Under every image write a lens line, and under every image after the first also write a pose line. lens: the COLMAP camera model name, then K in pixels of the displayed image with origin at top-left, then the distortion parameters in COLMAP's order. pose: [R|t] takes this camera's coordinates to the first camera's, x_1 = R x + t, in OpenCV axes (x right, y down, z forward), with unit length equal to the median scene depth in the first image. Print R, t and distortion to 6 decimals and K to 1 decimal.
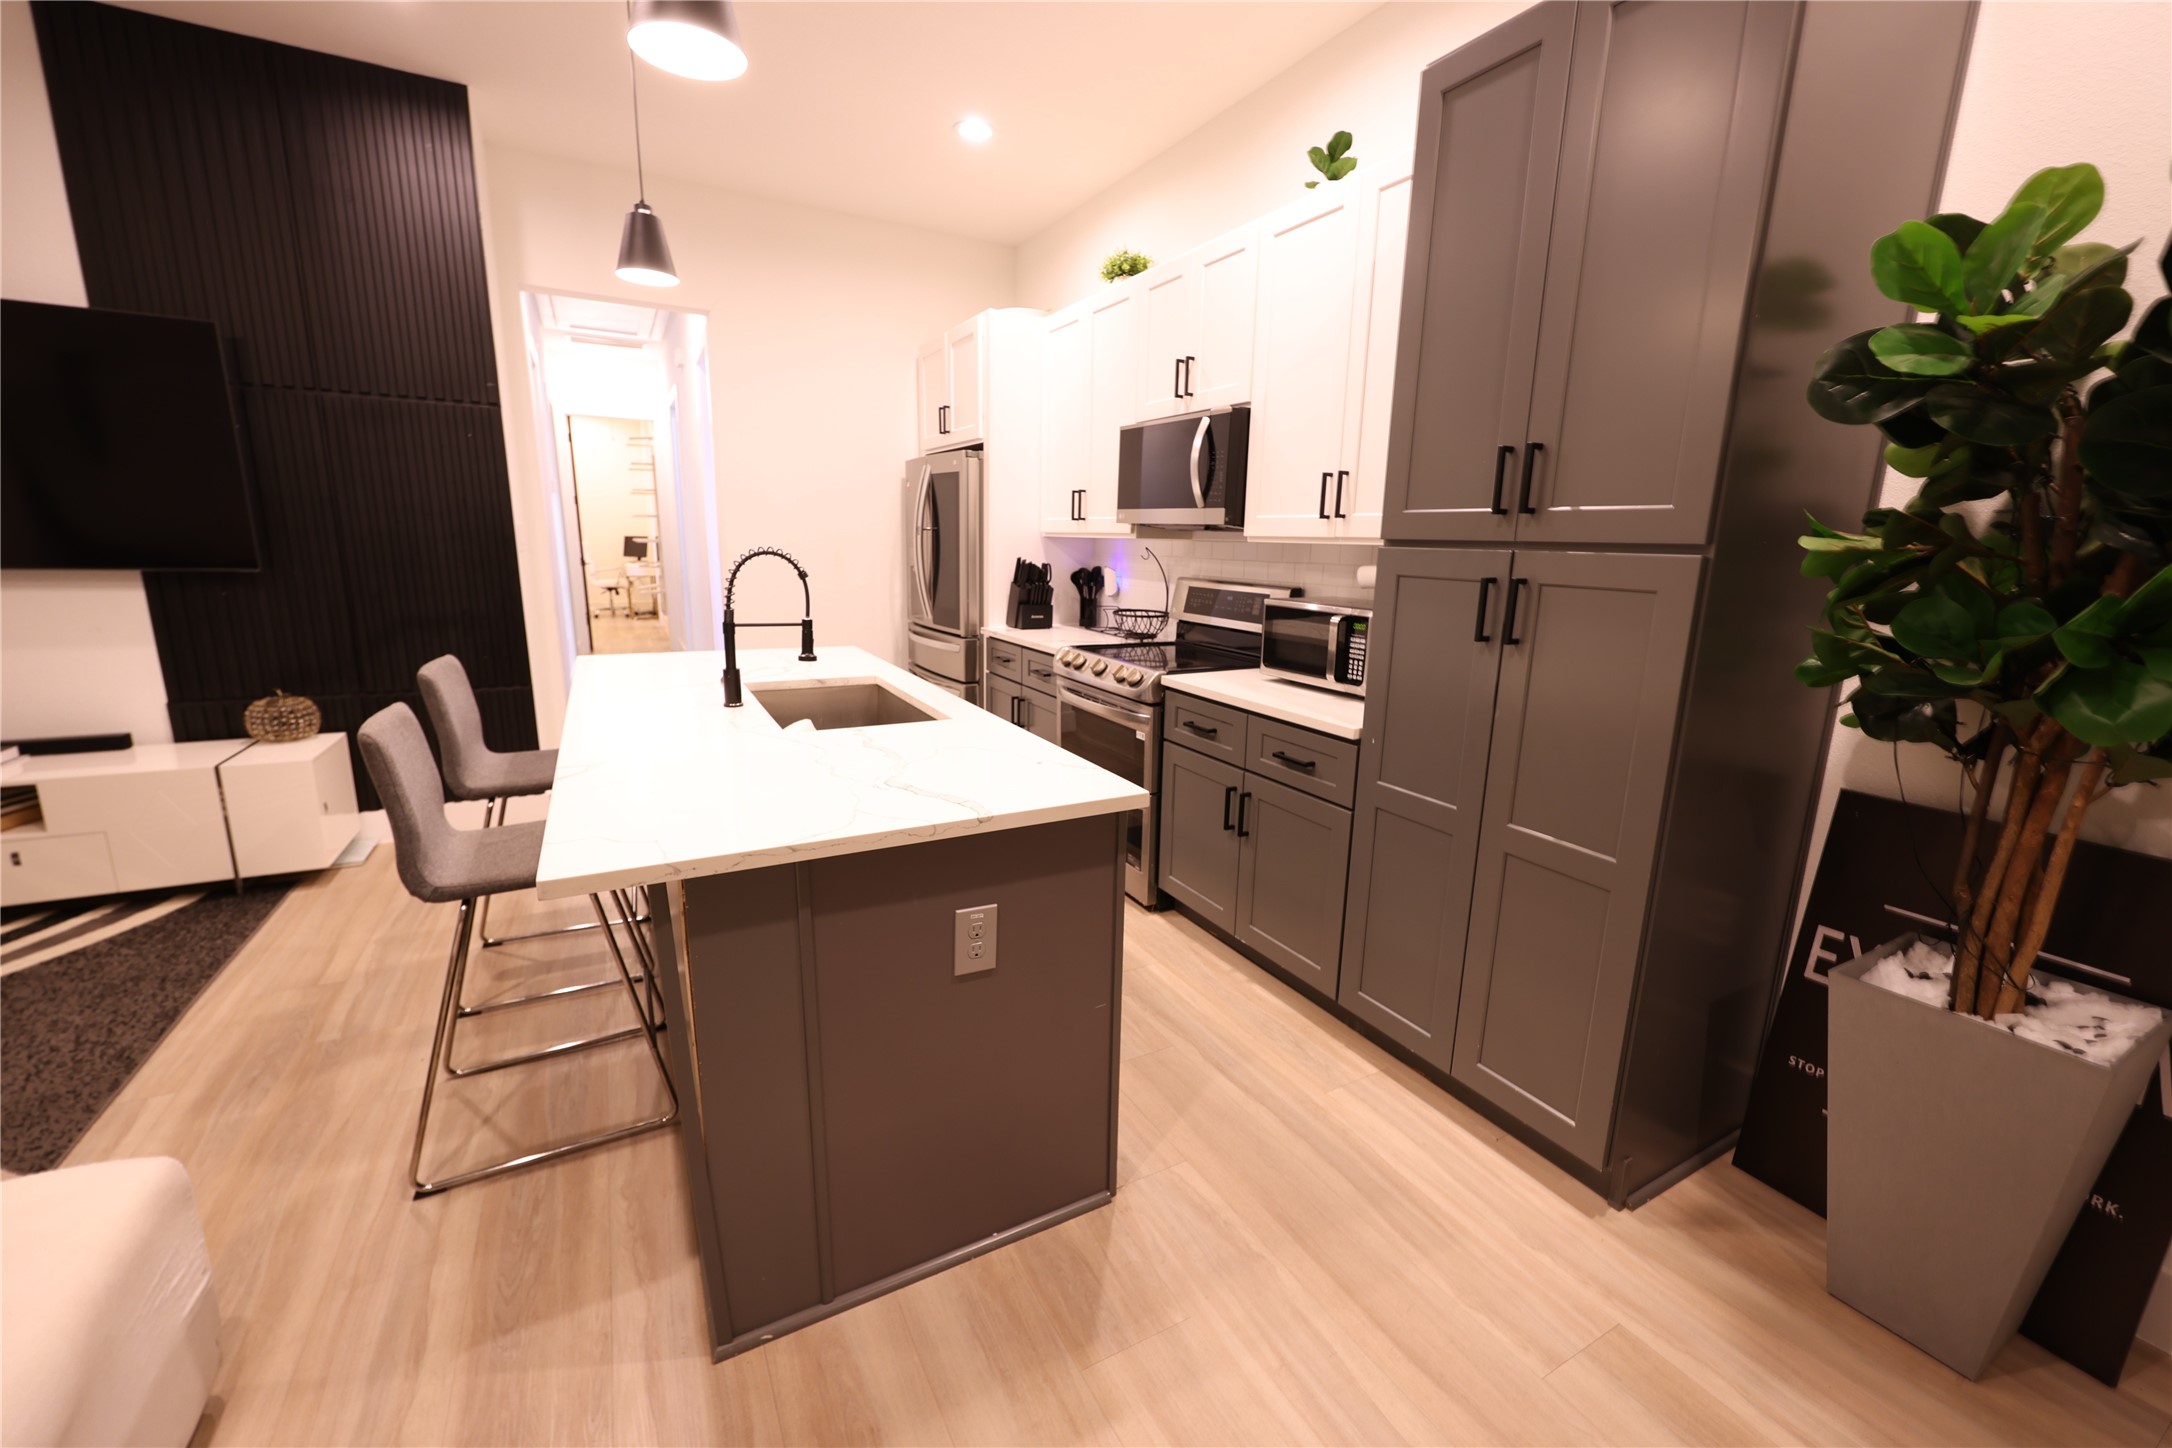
lens RADIAL K [[877.6, 0, 1114.5], [0, 877.6, 728.1], [0, 0, 1]] dist [0.002561, -0.000316]
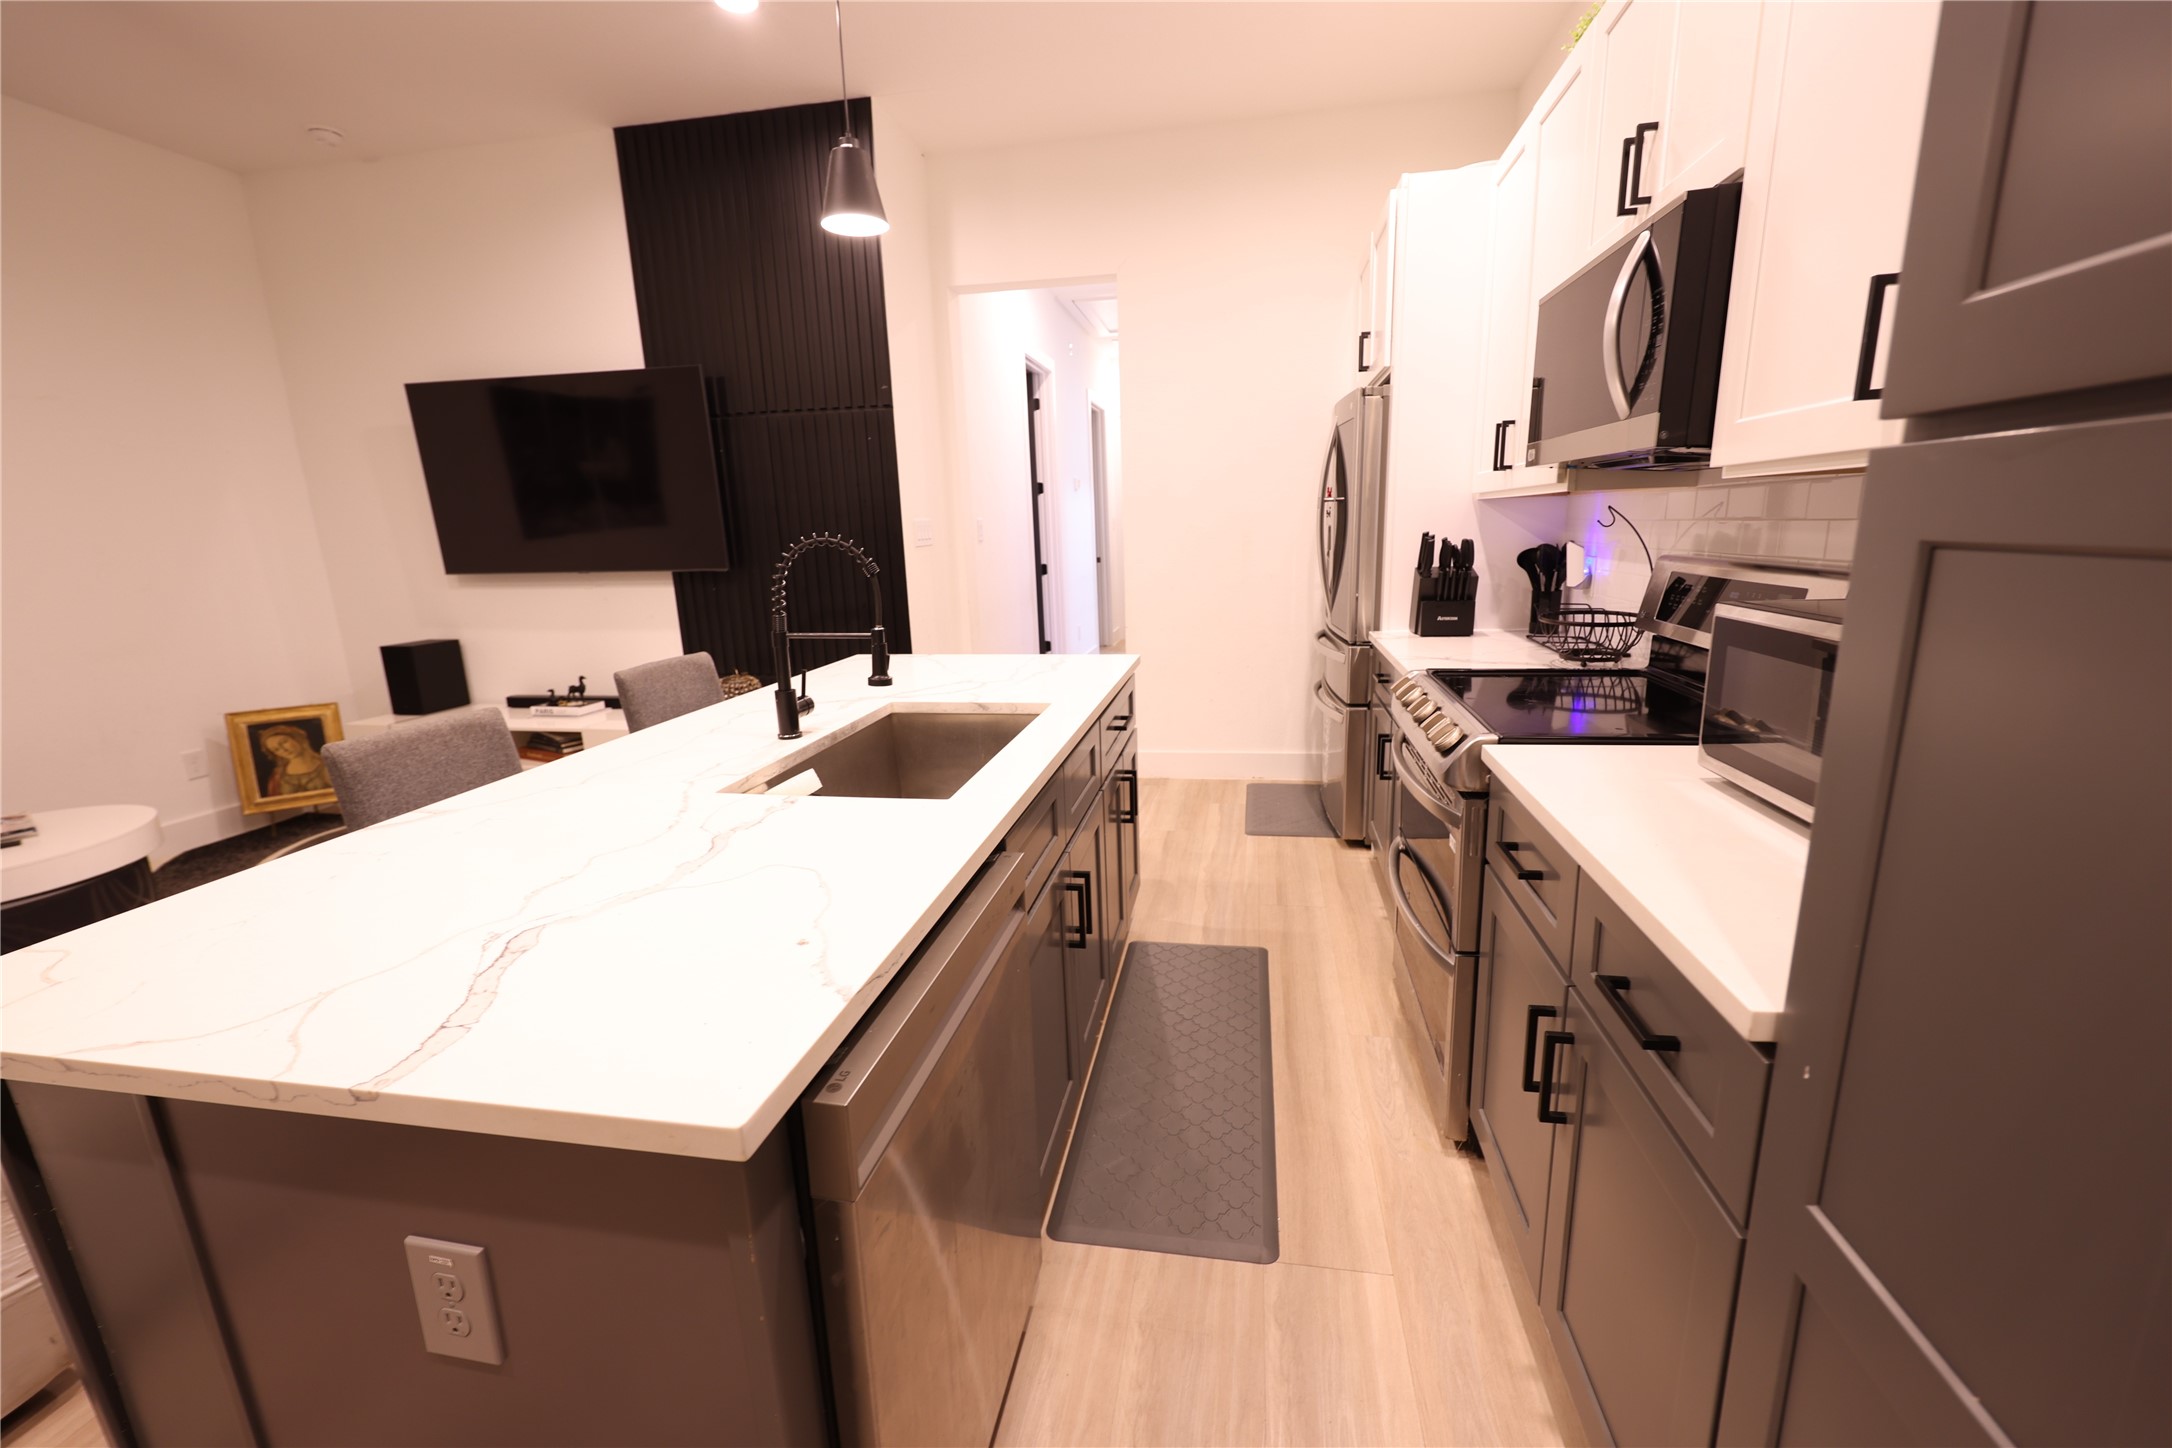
lens RADIAL K [[877.6, 0, 1096.1], [0, 877.6, 720.4], [0, 0, 1]] dist [0.002561, -0.000316]
pose [[0.762409, 0.095630, -0.639990, 0.181897], [-0.089759, 0.995088, 0.041761, -0.063420], [0.640840, 0.025606, 0.767247, 0.369876]]
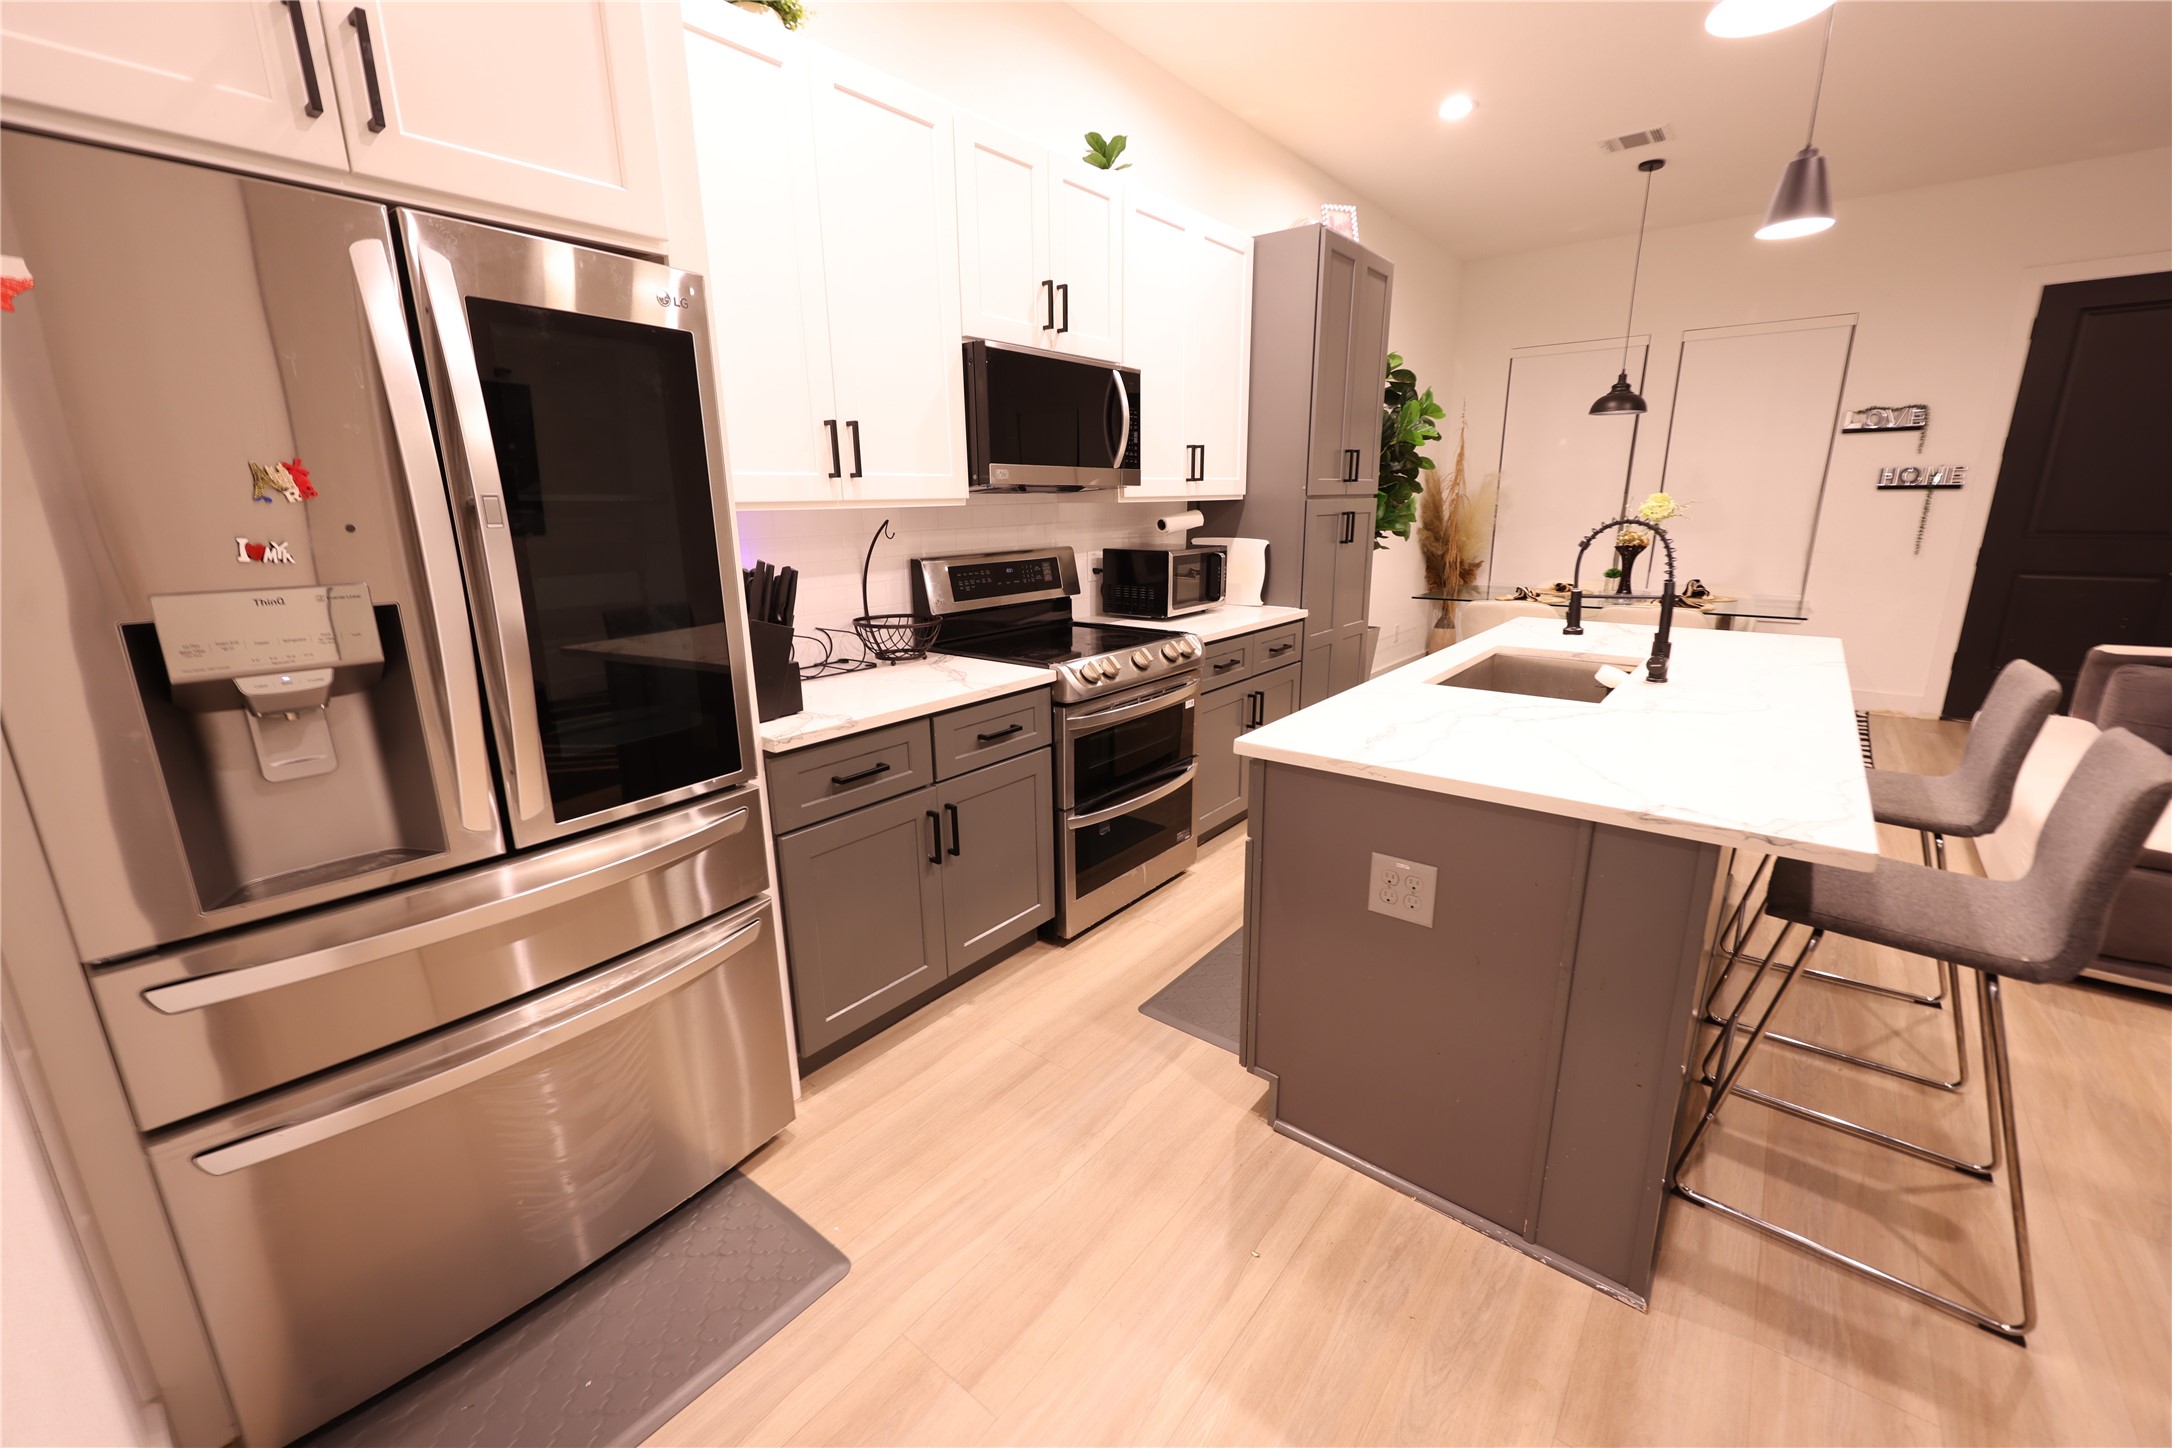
lens RADIAL K [[877.6, 0, 1090.6], [0, 877.6, 728.8], [0, 0, 1]] dist [0.002561, -0.000316]
pose [[-0.367040, -0.248336, 0.896443, -0.709870], [0.206010, 0.918073, 0.338677, -0.279391], [-0.907106, 0.308984, -0.285810, 1.212983]]
